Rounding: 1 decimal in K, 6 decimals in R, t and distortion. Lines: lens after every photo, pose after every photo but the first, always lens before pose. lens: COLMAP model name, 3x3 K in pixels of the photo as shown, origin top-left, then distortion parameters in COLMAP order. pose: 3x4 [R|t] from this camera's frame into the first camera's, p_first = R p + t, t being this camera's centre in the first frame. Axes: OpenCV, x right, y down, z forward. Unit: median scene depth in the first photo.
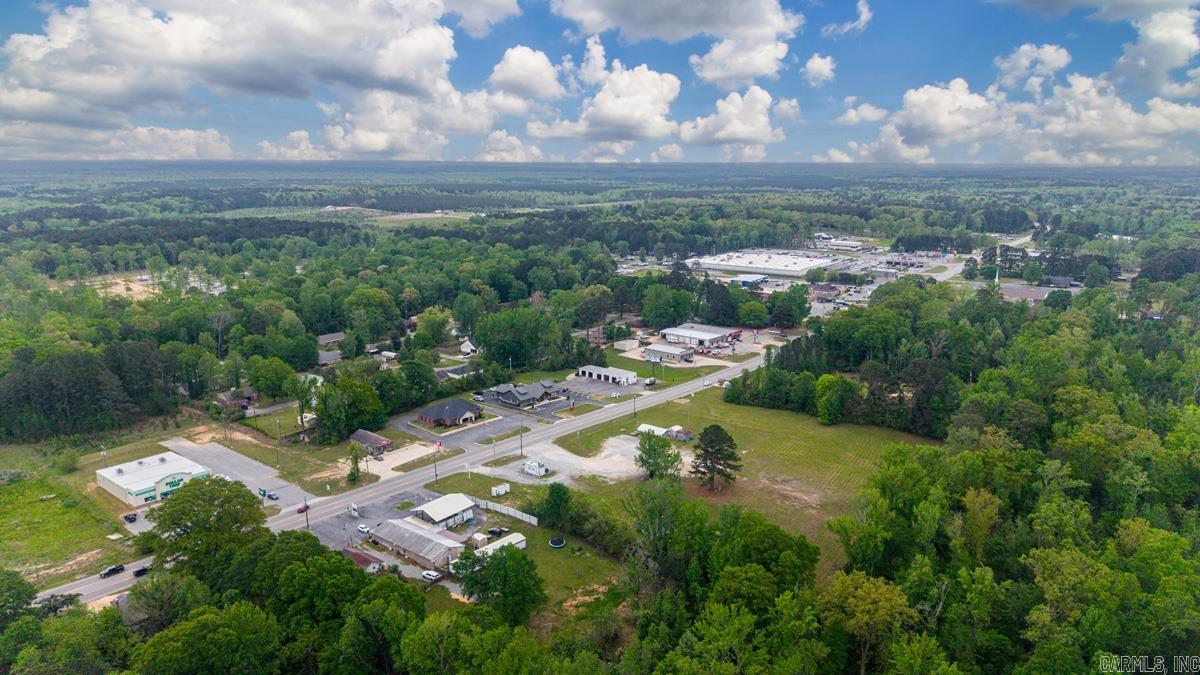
lens RADIAL K [[796.6, 0, 601.4], [0, 796.6, 332.6], [0, 0, 1]] dist [0.037078, -0.051488]
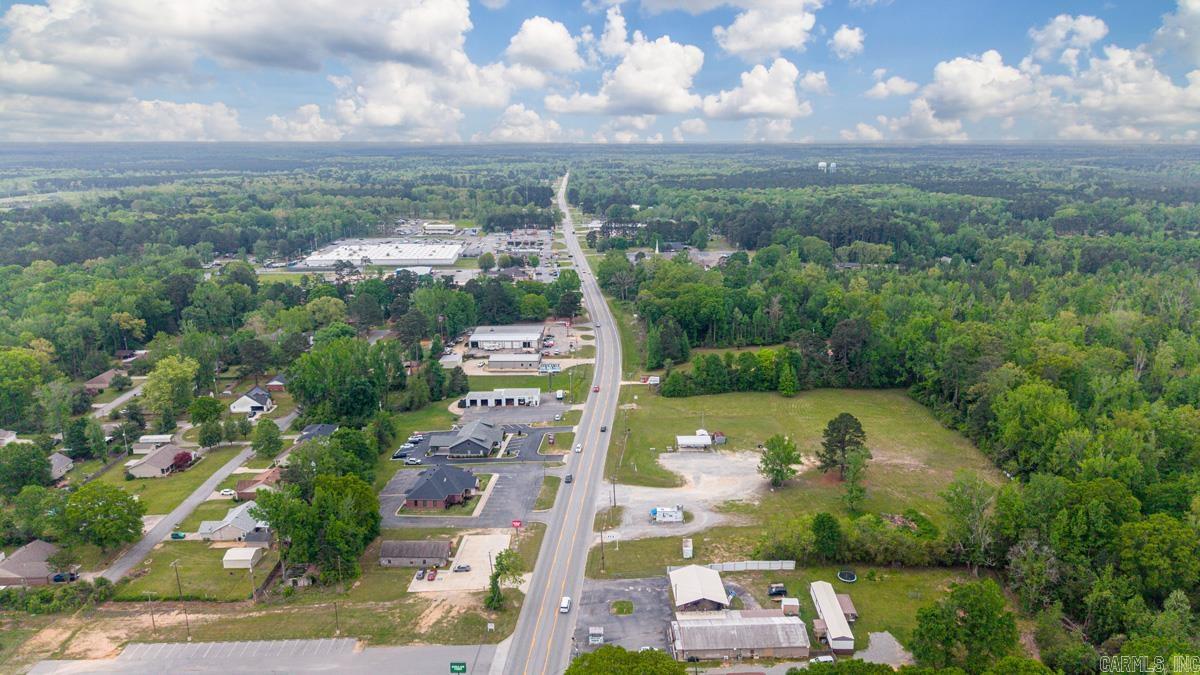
lens RADIAL K [[819.8, 0, 622.0], [0, 819.8, 348.7], [0, 0, 1]] dist [0.022799, -0.026105]
pose [[0.756710, -0.166839, 0.632103, -0.450911], [0.142860, 0.985720, 0.089150, -0.059557], [-0.637950, 0.022841, 0.769739, 0.260993]]
